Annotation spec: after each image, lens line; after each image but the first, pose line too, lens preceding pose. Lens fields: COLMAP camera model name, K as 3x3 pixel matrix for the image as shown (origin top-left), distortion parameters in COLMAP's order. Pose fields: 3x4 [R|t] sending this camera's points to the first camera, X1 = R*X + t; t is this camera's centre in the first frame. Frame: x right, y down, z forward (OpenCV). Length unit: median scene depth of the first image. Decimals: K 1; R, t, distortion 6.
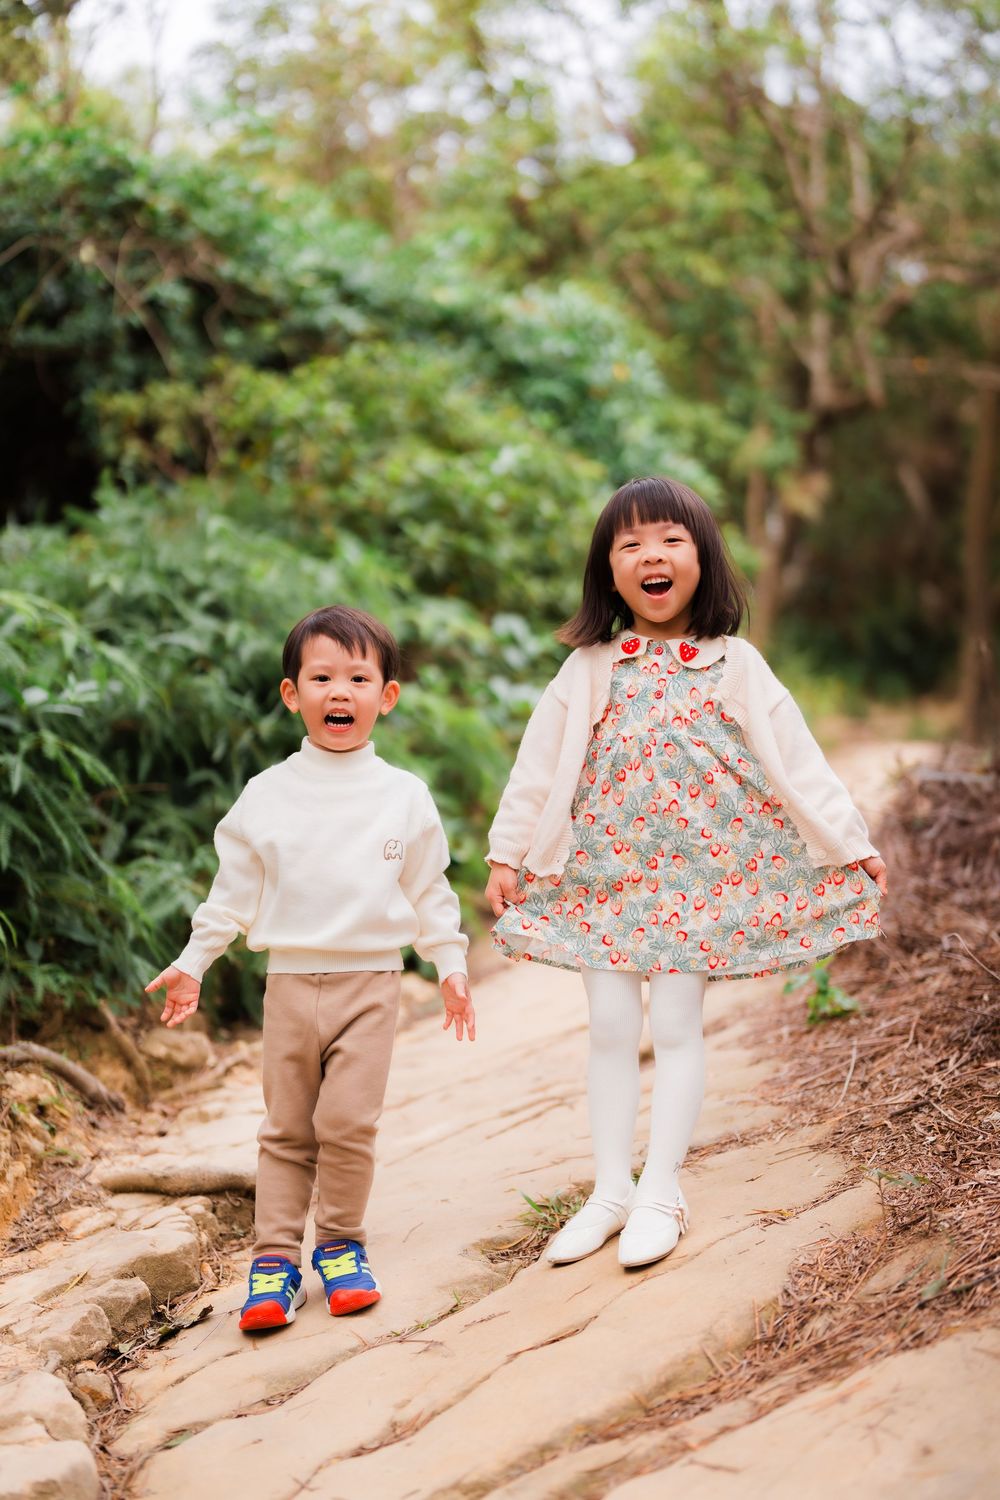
lens RADIAL K [[2210.8, 0, 500.0], [0, 2210.8, 750.0], [0, 0, 1]] dist [0.010198, 0.046393]
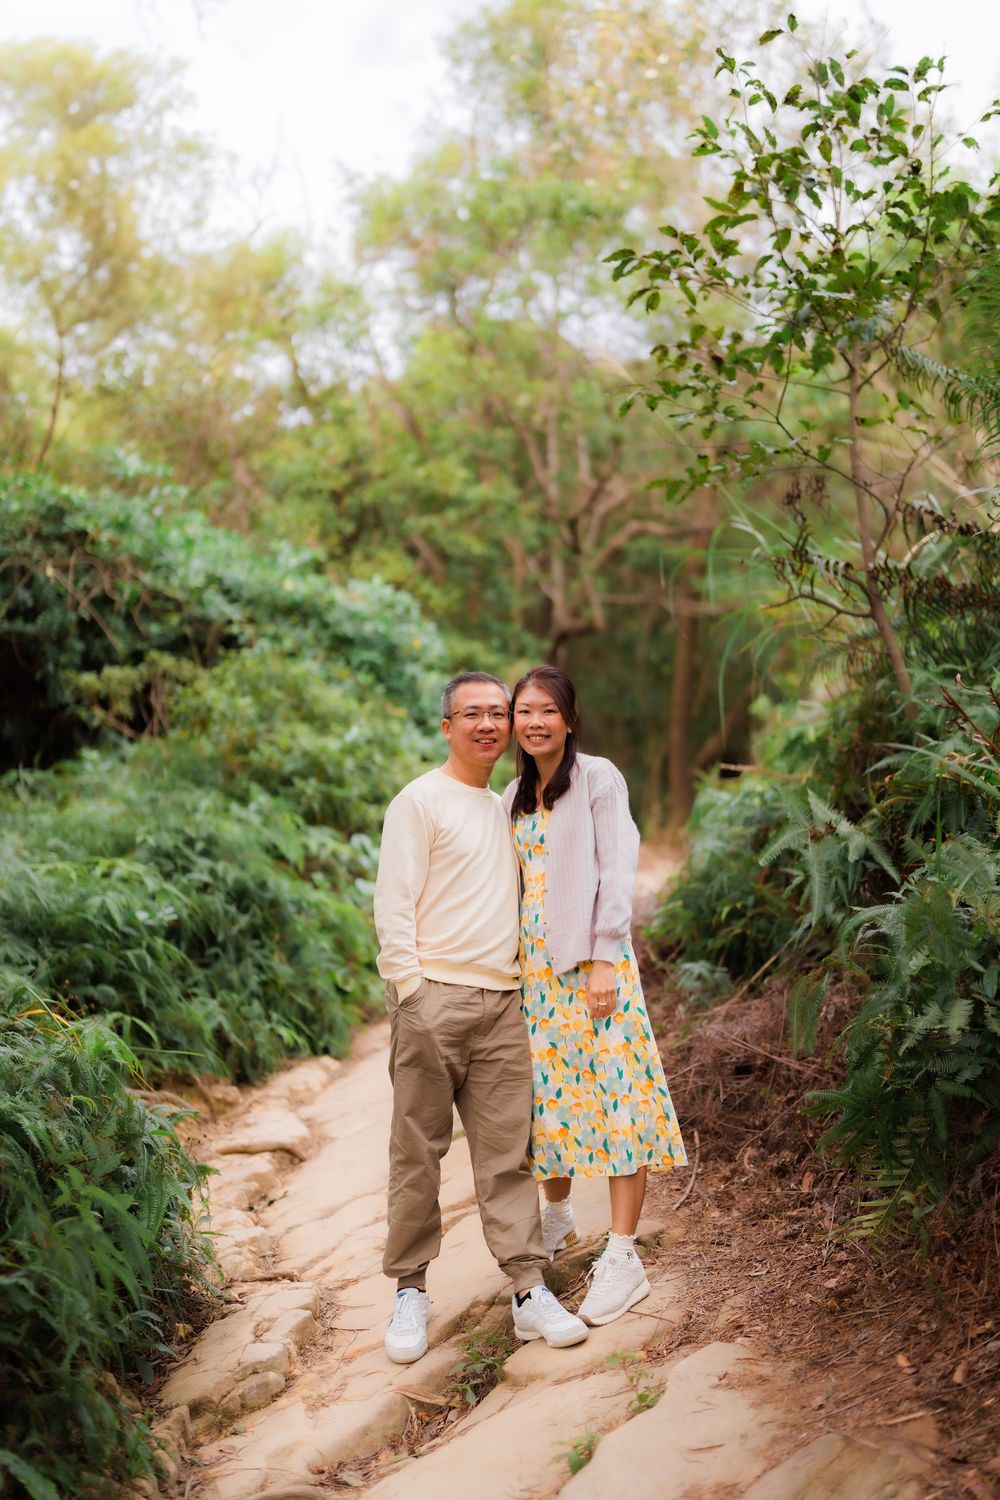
lens RADIAL K [[2210.8, 0, 500.0], [0, 2210.8, 750.0], [0, 0, 1]] dist [0.010198, 0.046393]
pose [[0.994281, -0.017234, 0.105394, -0.055840], [0.021877, 0.998833, -0.043056, -0.044775], [-0.104529, 0.045116, 0.993498, -0.545123]]
